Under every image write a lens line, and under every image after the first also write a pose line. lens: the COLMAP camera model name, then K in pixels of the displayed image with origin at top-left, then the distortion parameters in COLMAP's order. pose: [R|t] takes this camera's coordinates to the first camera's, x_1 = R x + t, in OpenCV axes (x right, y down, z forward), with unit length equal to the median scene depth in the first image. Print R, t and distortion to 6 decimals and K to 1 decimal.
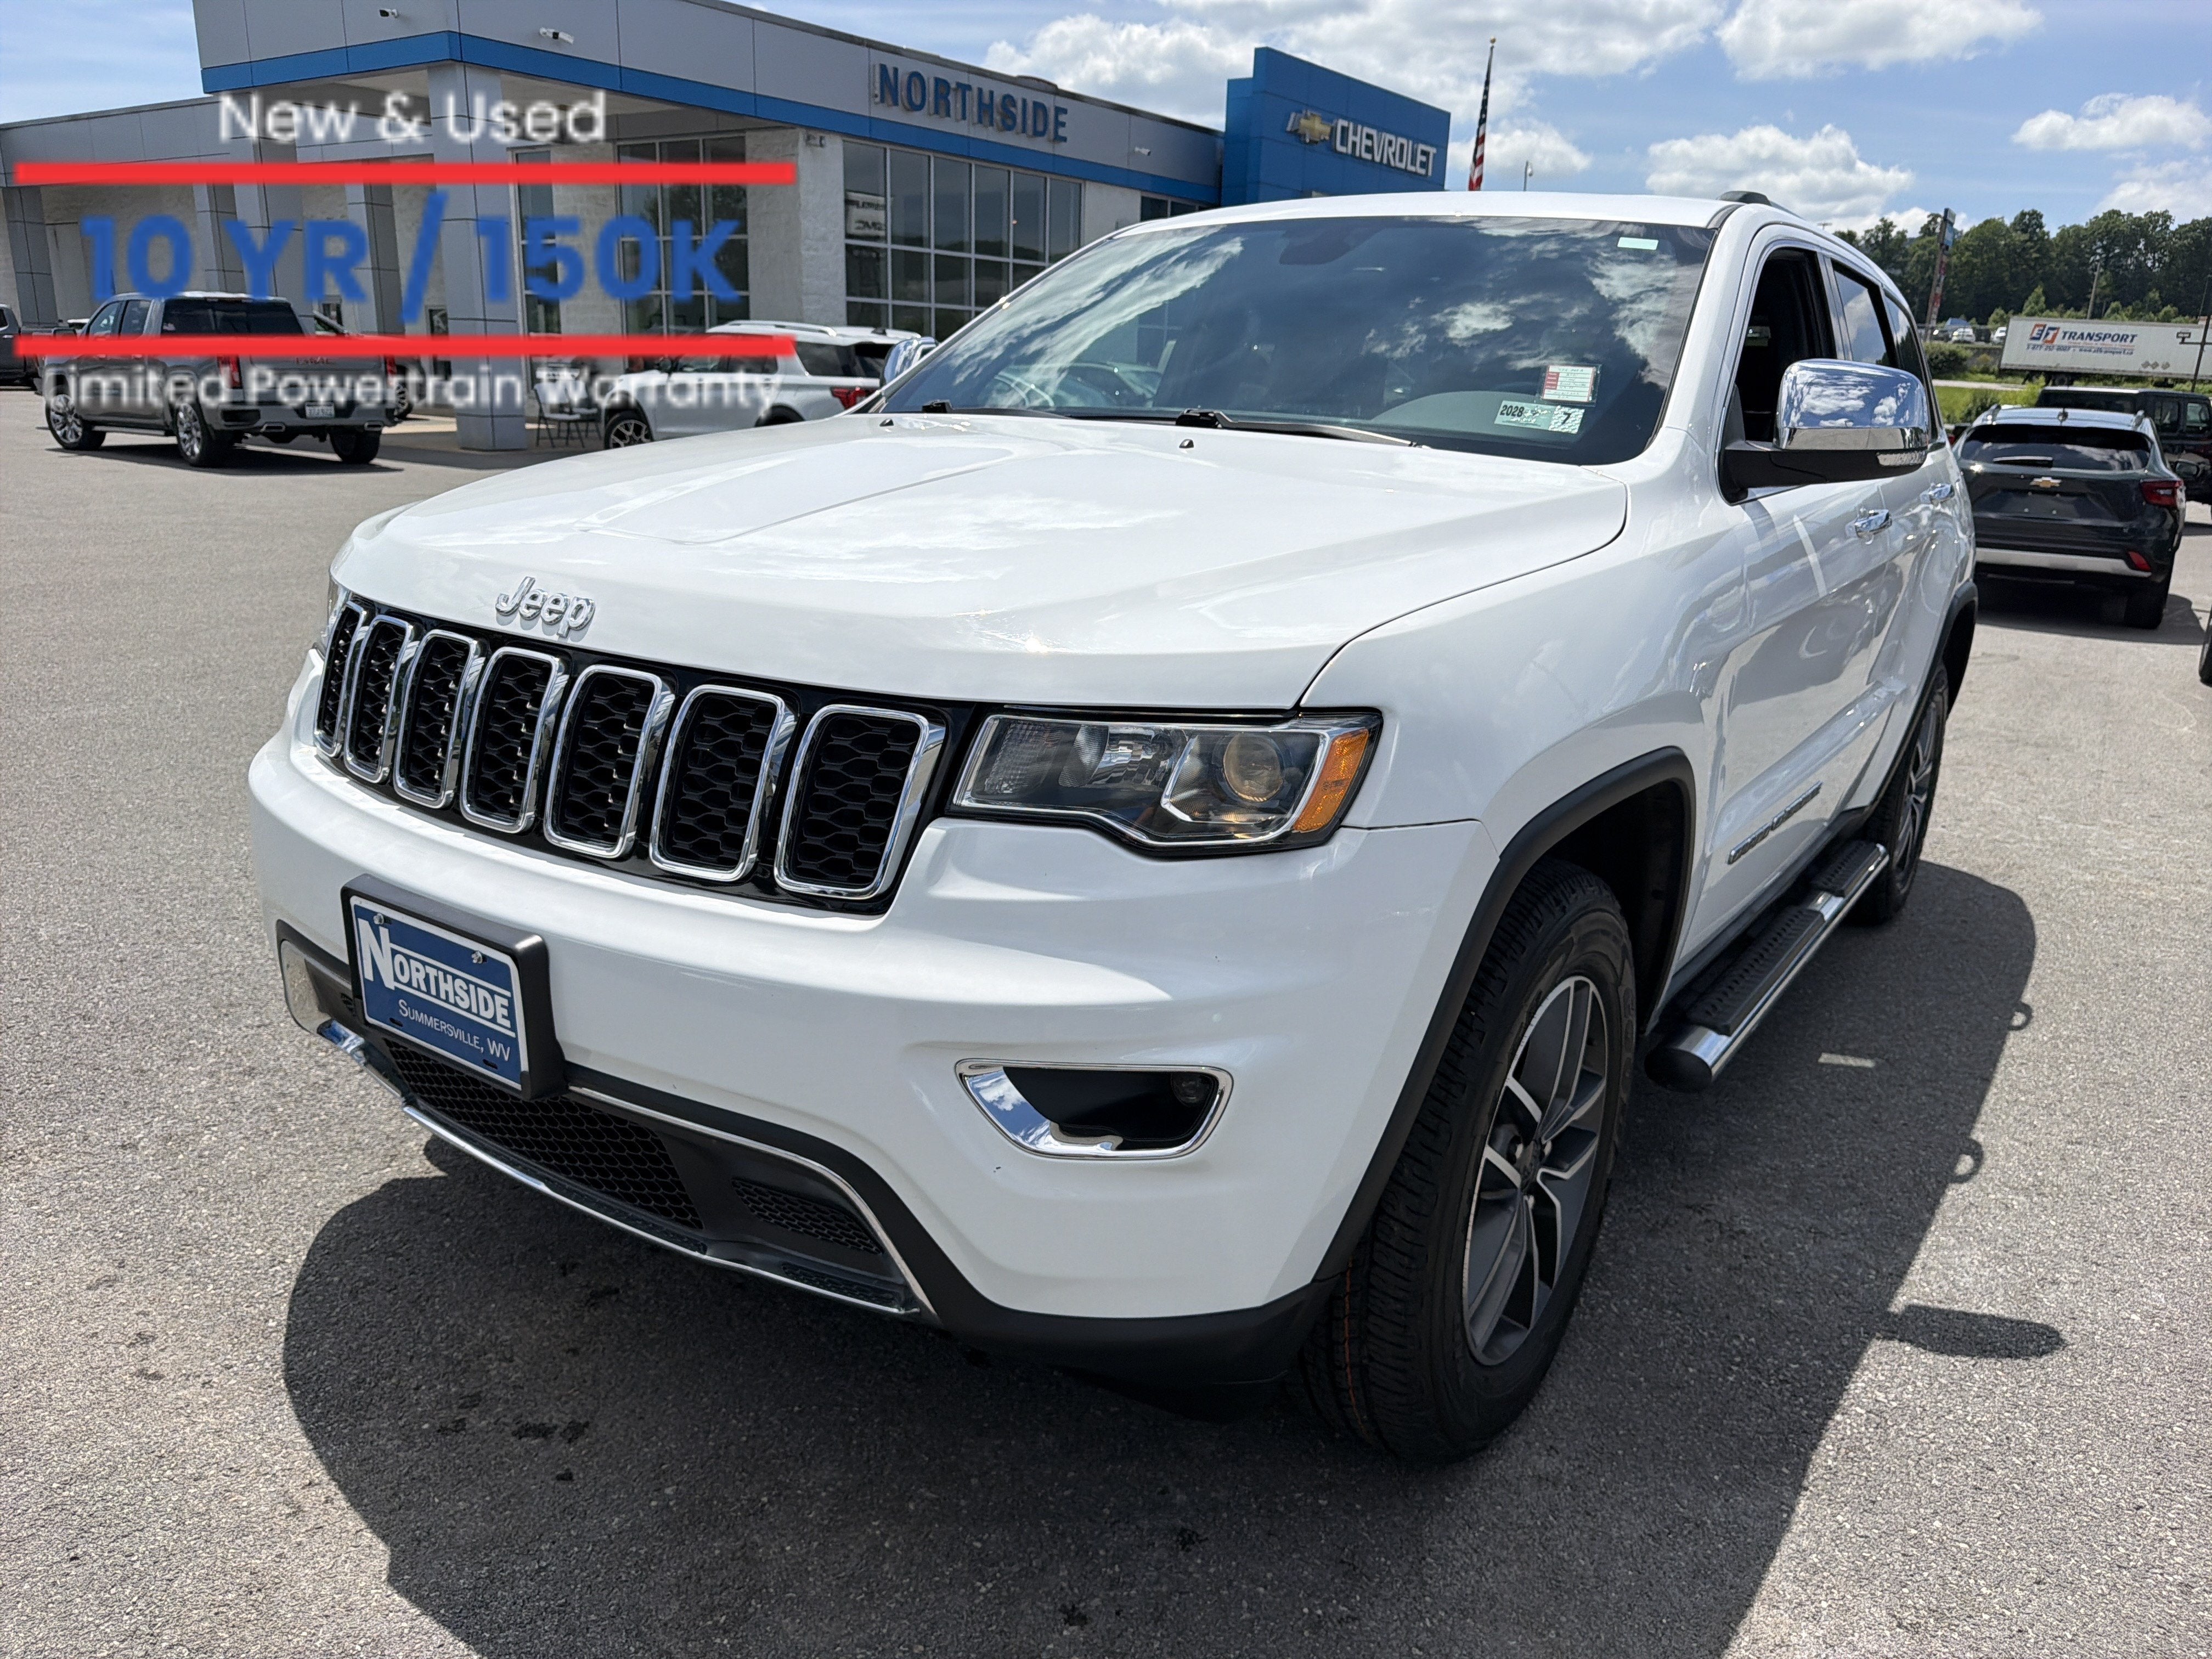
lens RADIAL K [[1587.0, 0, 1100.1], [0, 1587.0, 843.2], [0, 0, 1]] dist [0.018693, -0.025679]
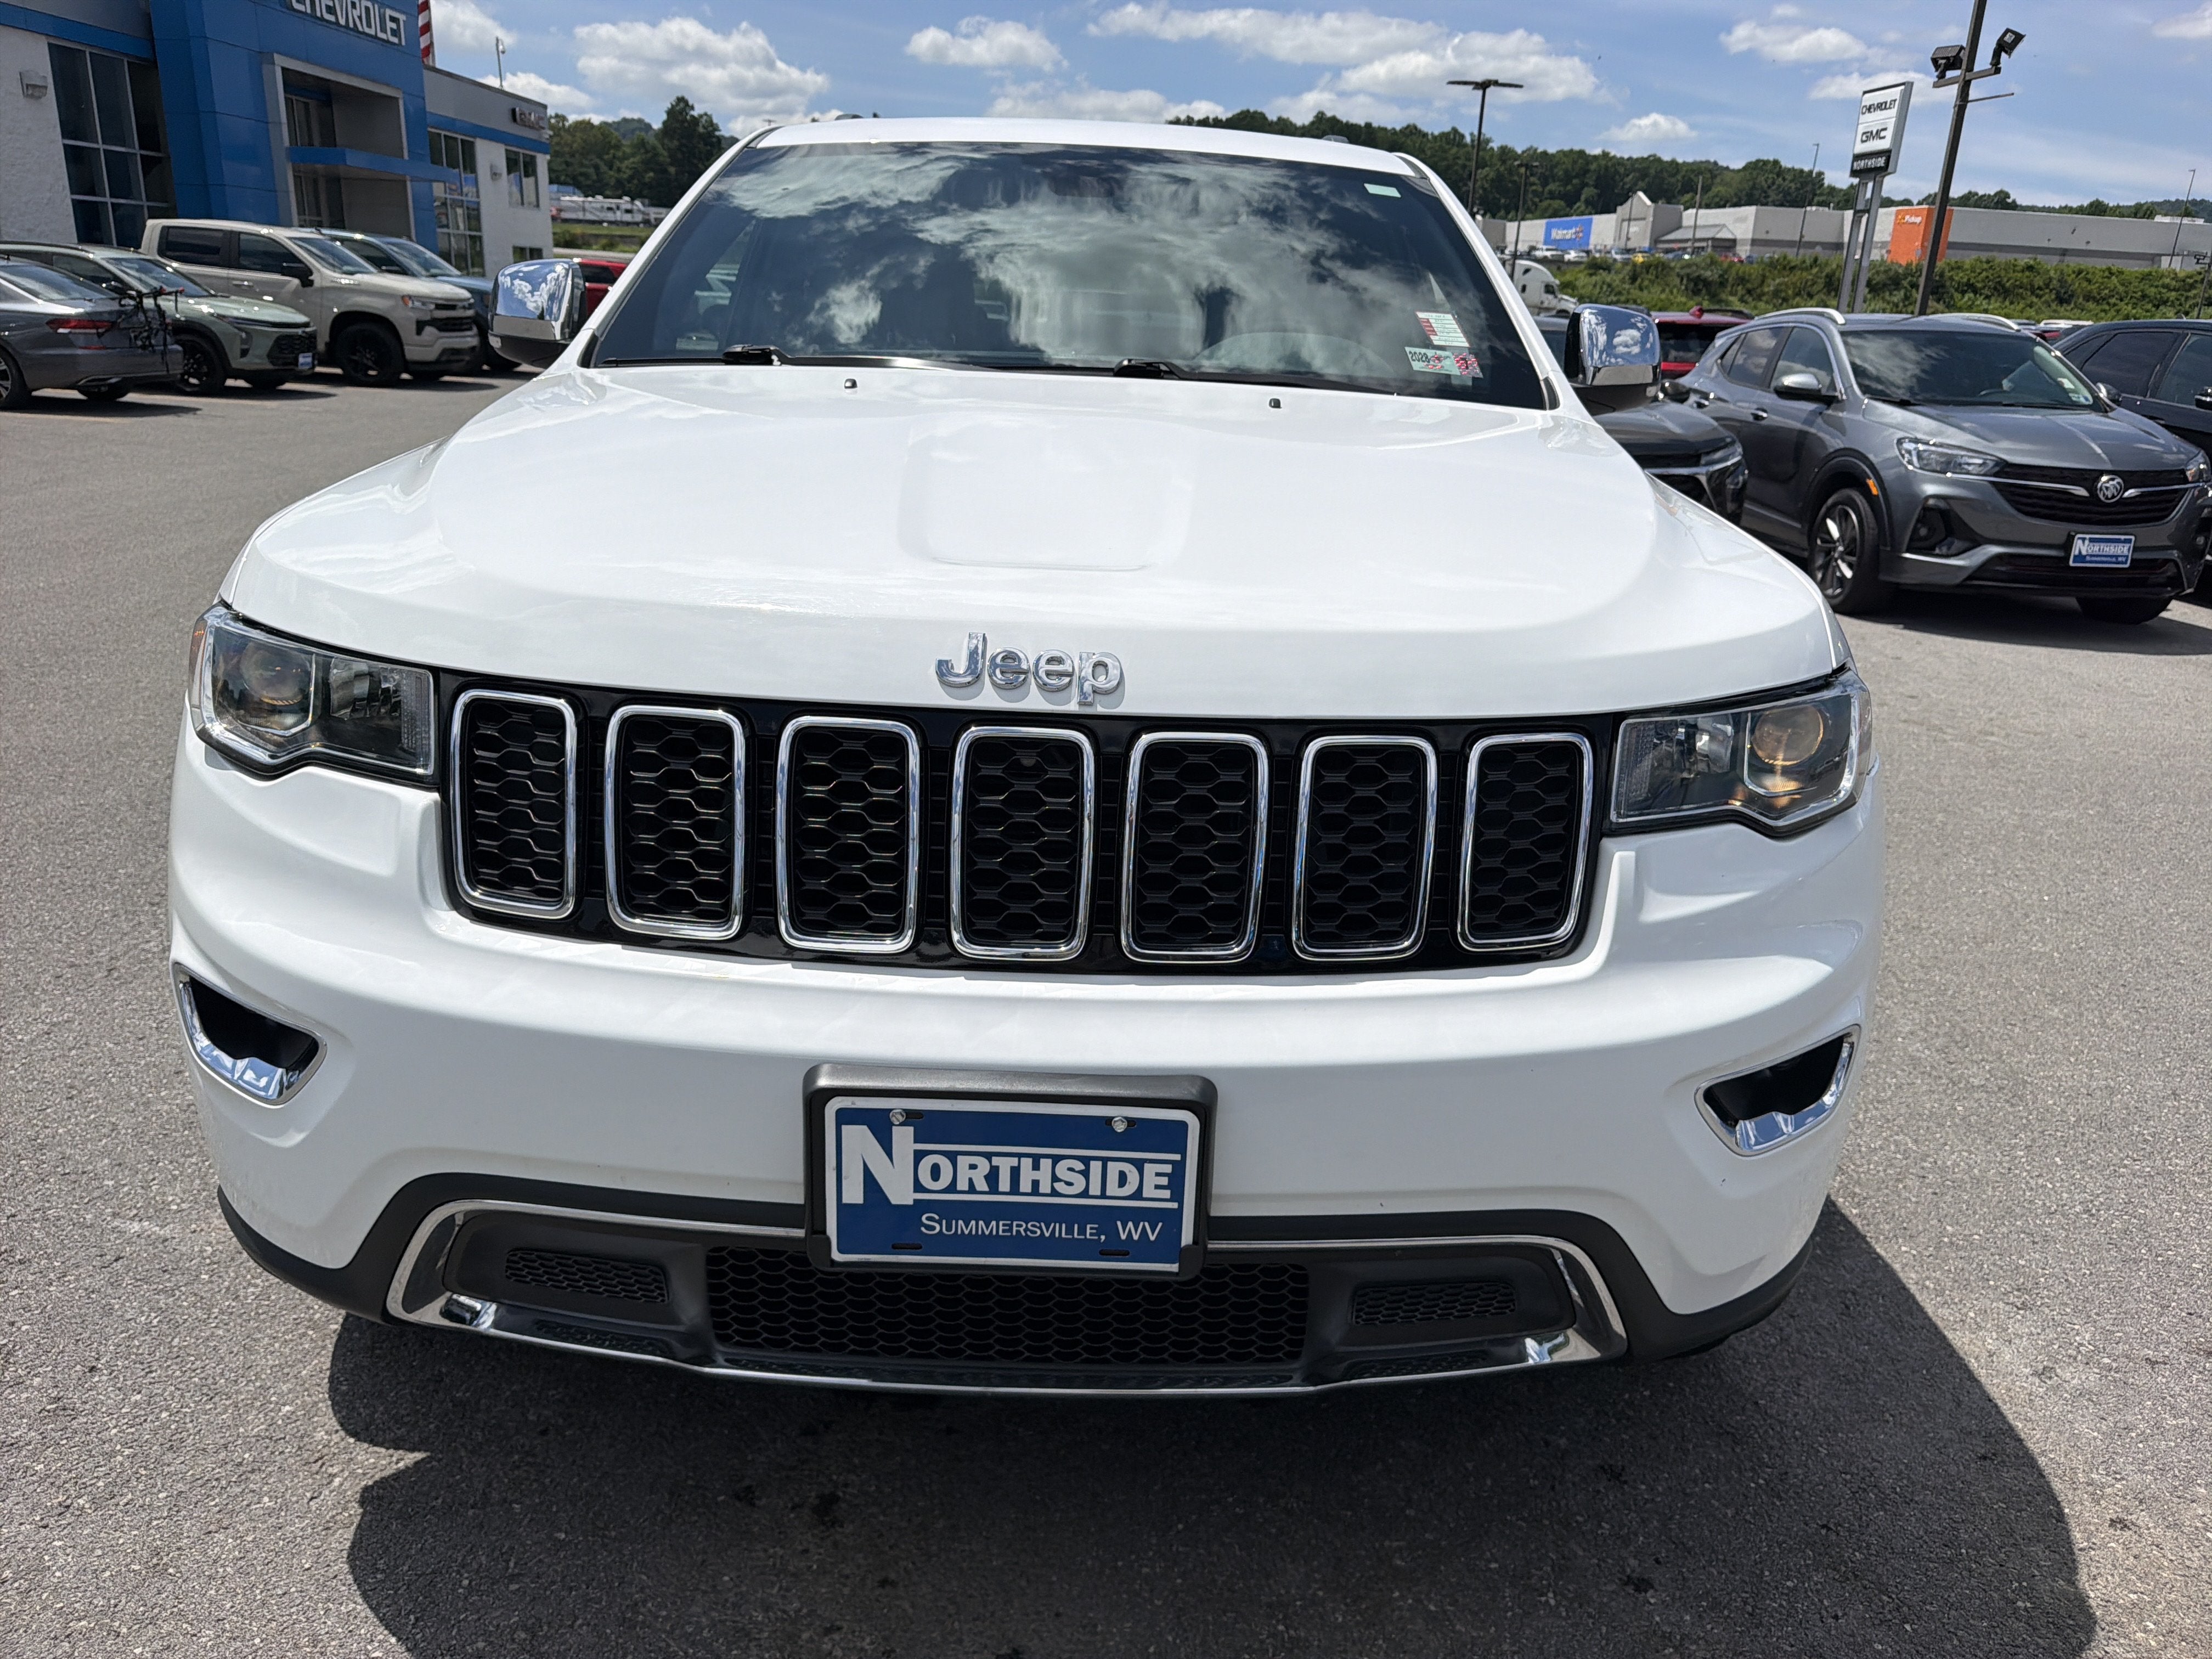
lens RADIAL K [[1587.0, 0, 1131.4], [0, 1587.0, 797.8], [0, 0, 1]] dist [0.018693, -0.025679]
pose [[0.815406, -0.176435, 0.551347, -0.575802], [0.155485, 0.984175, 0.084990, -0.111136], [-0.557617, 0.016425, 0.829936, 0.251204]]
